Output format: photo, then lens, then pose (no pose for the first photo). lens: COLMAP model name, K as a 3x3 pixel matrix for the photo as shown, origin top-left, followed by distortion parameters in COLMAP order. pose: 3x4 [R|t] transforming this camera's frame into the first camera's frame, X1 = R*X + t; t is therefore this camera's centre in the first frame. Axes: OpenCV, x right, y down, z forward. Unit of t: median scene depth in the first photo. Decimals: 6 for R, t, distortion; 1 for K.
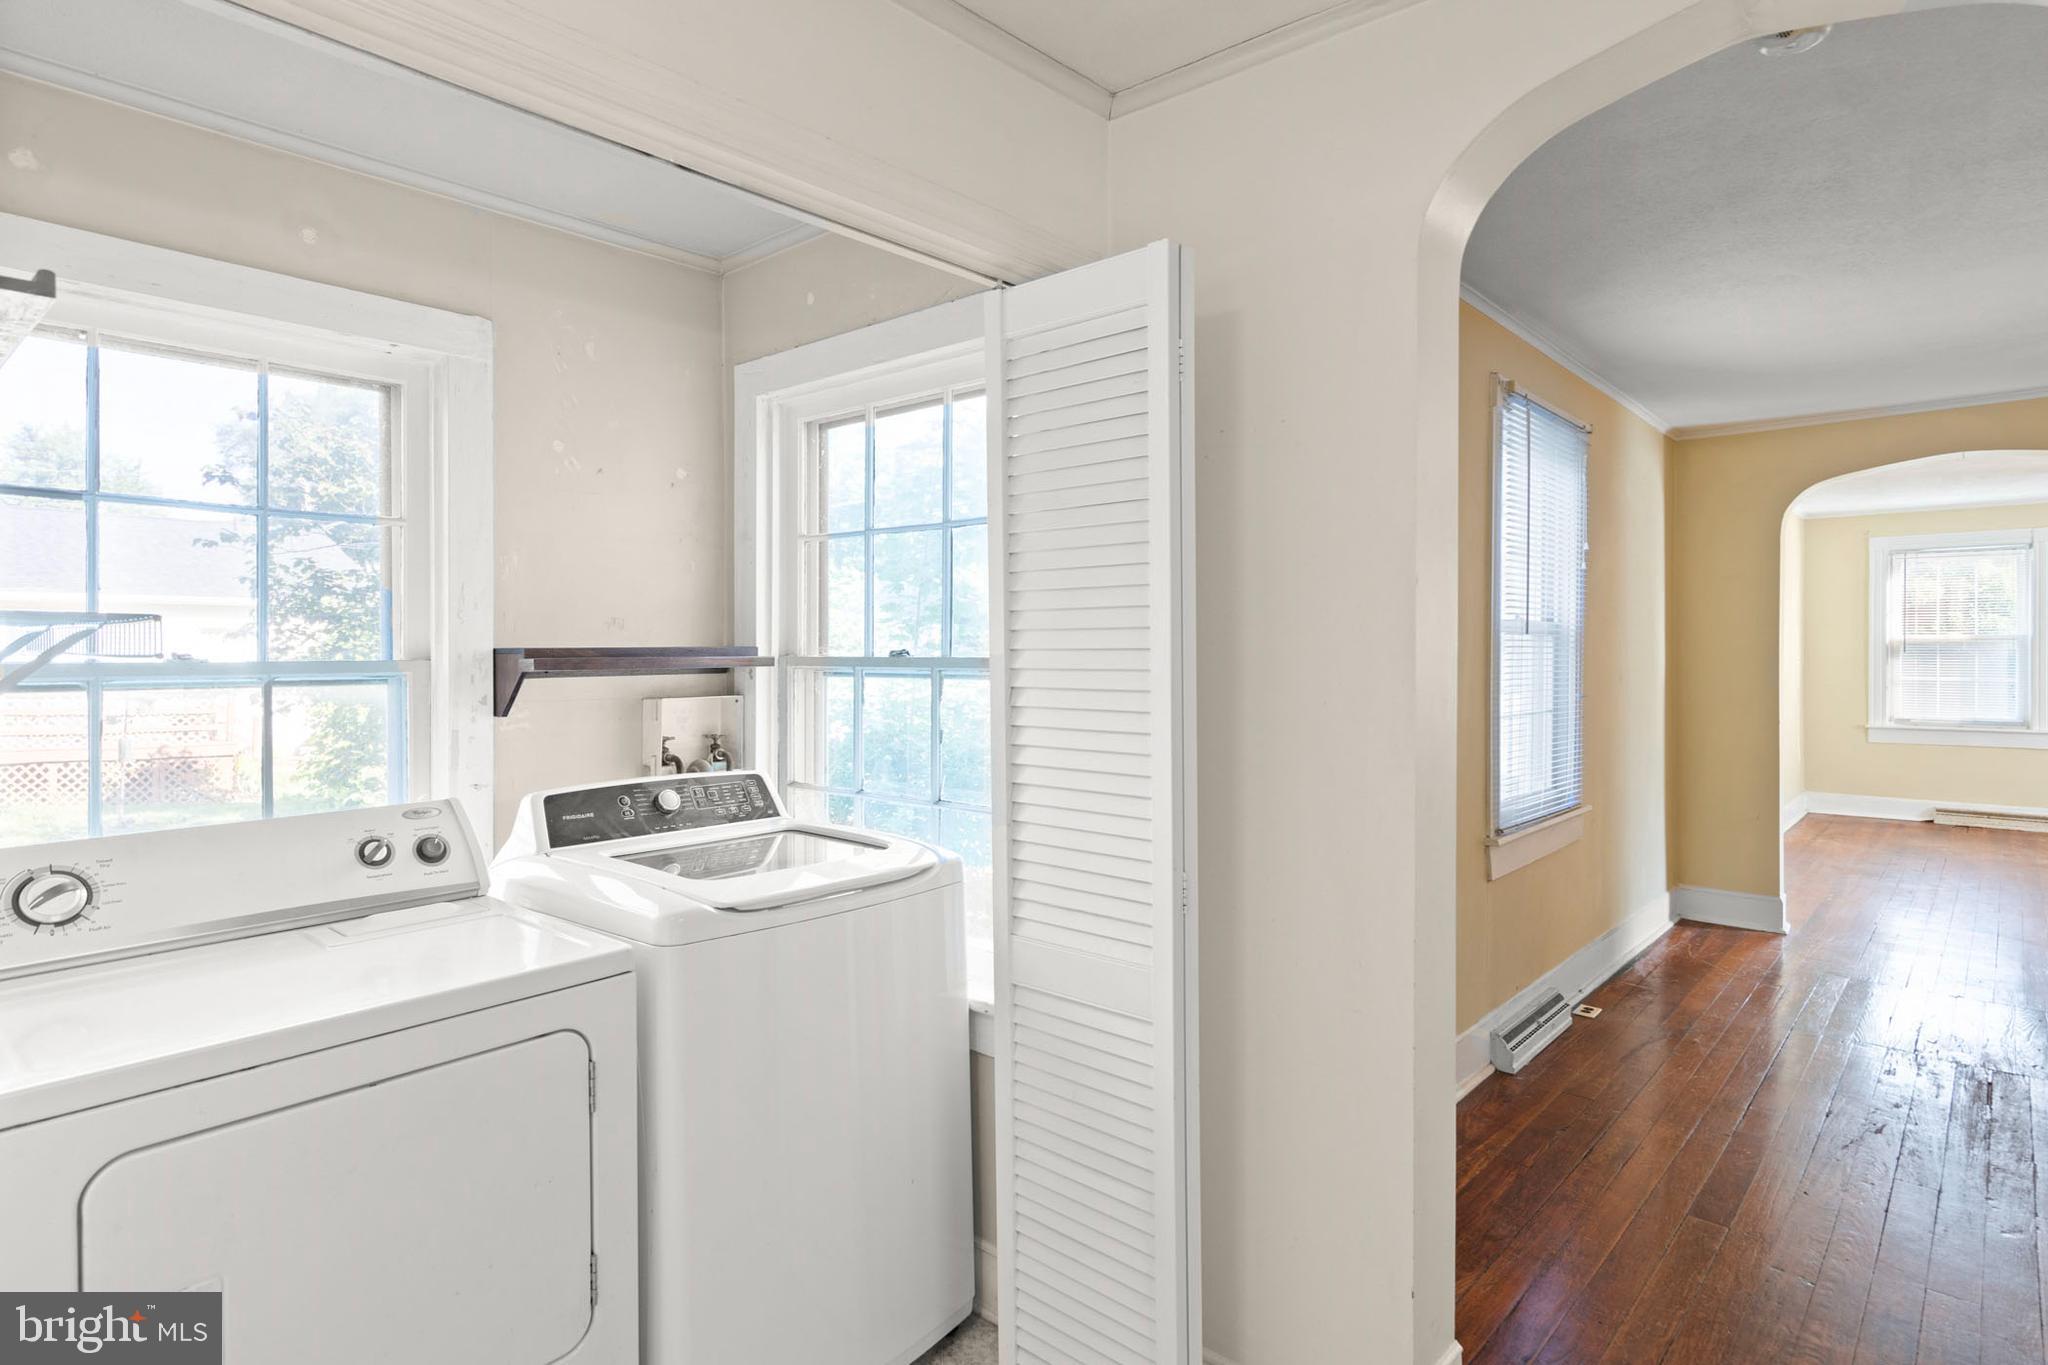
lens RADIAL K [[1036.4, 0, 1016.8], [0, 1036.4, 653.1], [0, 0, 1]] dist [-0.000179, -0.000049]
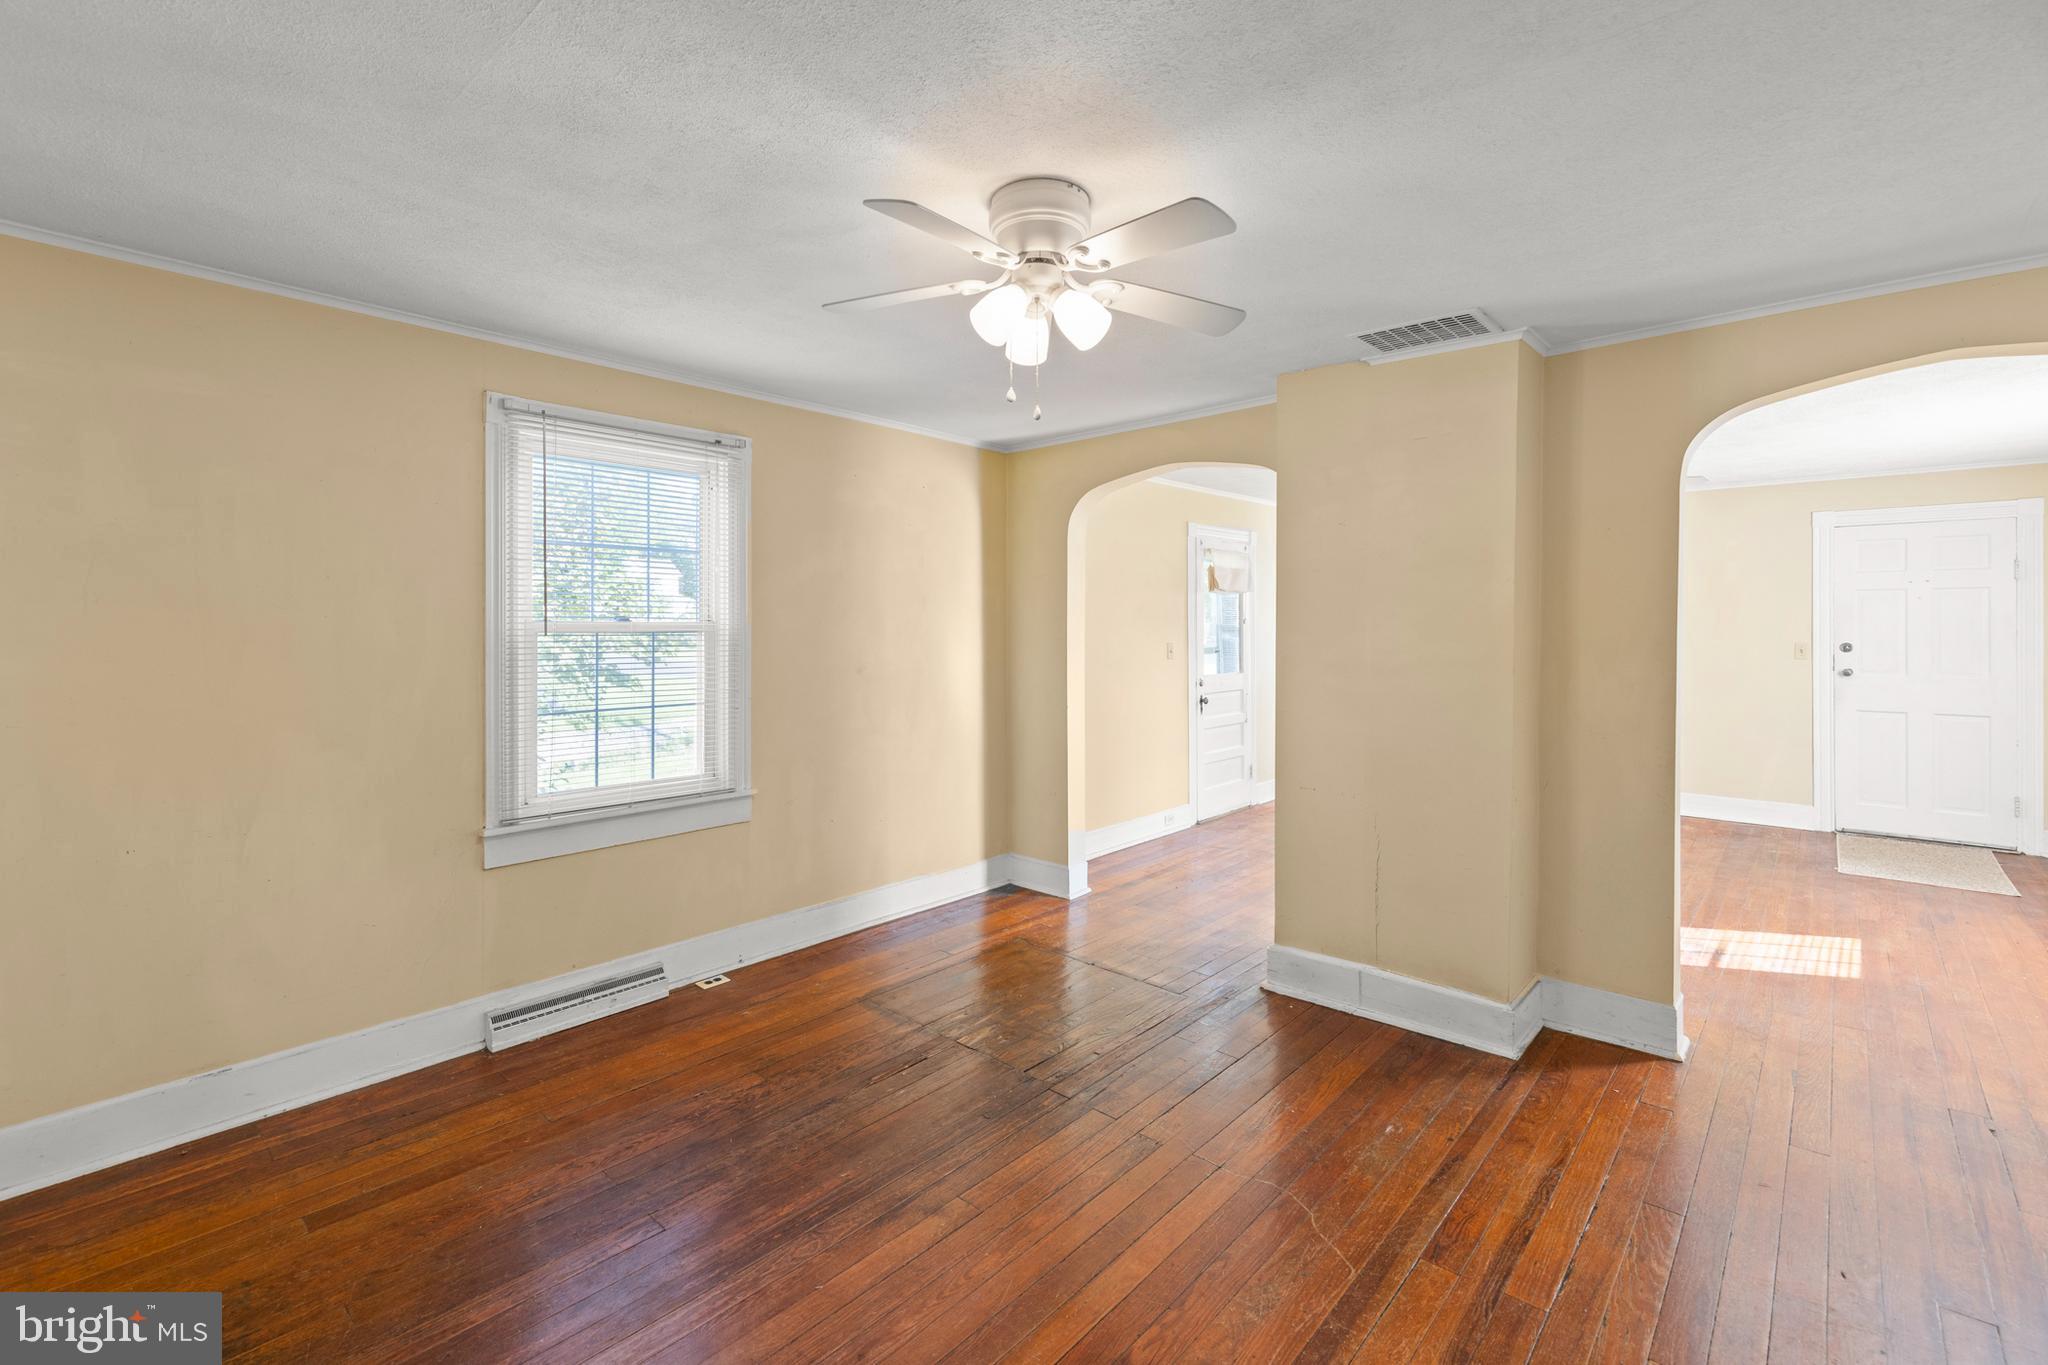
lens RADIAL K [[891.4, 0, 1011.1], [0, 891.4, 626.7], [0, 0, 1]] dist [0.001362, 0.000120]
pose [[0.999617, -0.000516, 0.027678, 0.583368], [0.000572, 0.999998, -0.002017, -0.015563], [-0.027677, 0.002032, 0.999615, 0.043414]]
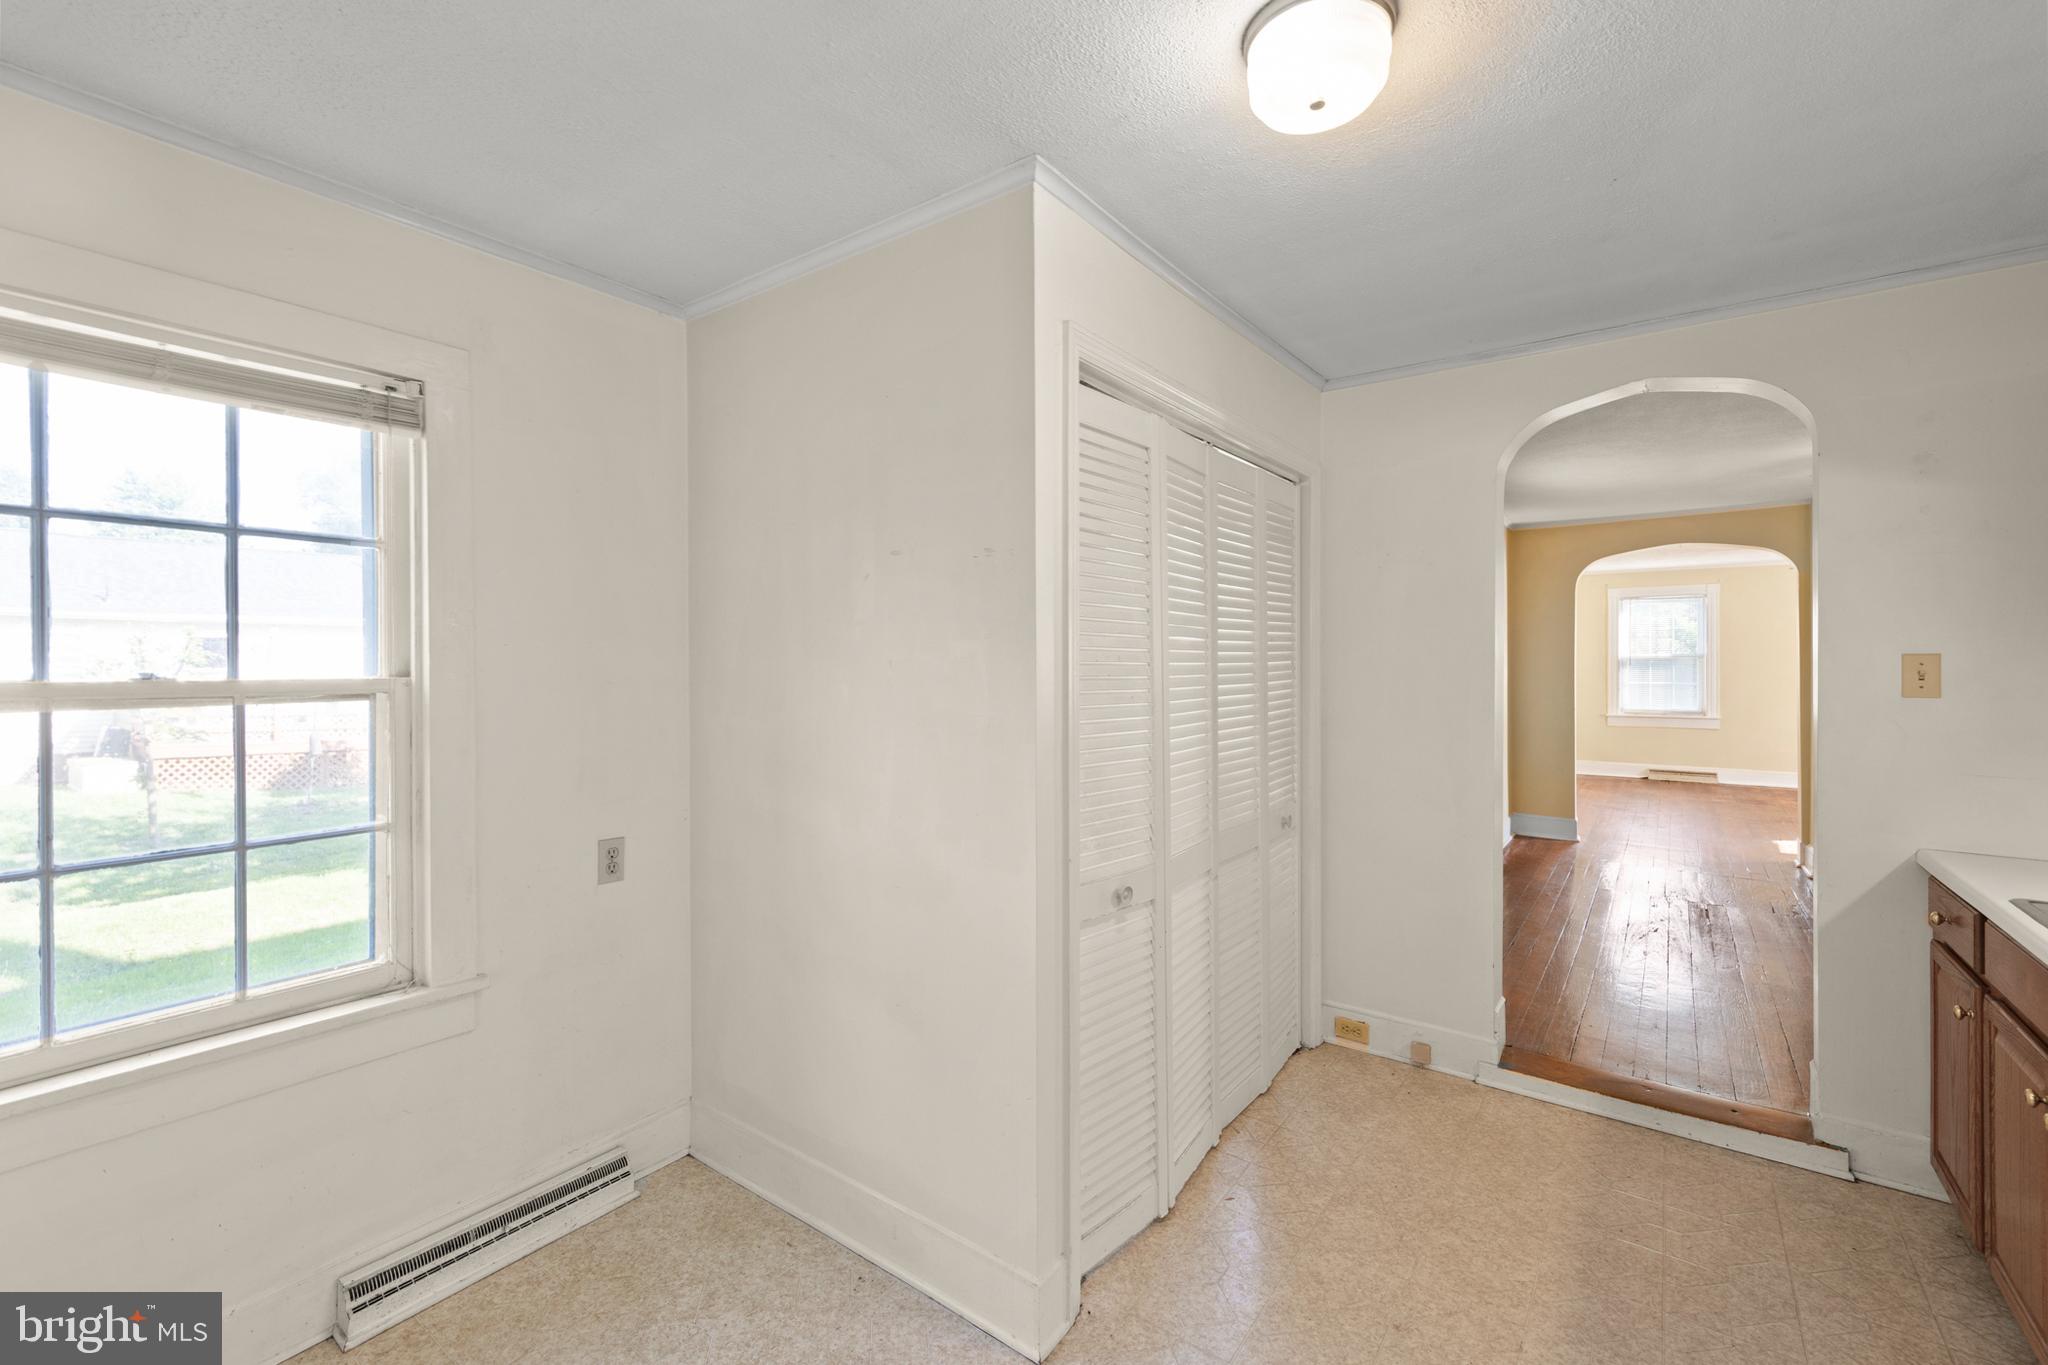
lens RADIAL K [[868.4, 0, 1026.8], [0, 868.4, 661.4], [0, 0, 1]] dist [0.004102, -0.000100]
pose [[0.992070, 0.001793, 0.125670, -0.244073], [-0.001336, 0.999992, -0.003721, -0.000506], [-0.125676, 0.003523, 0.992065, -0.201757]]
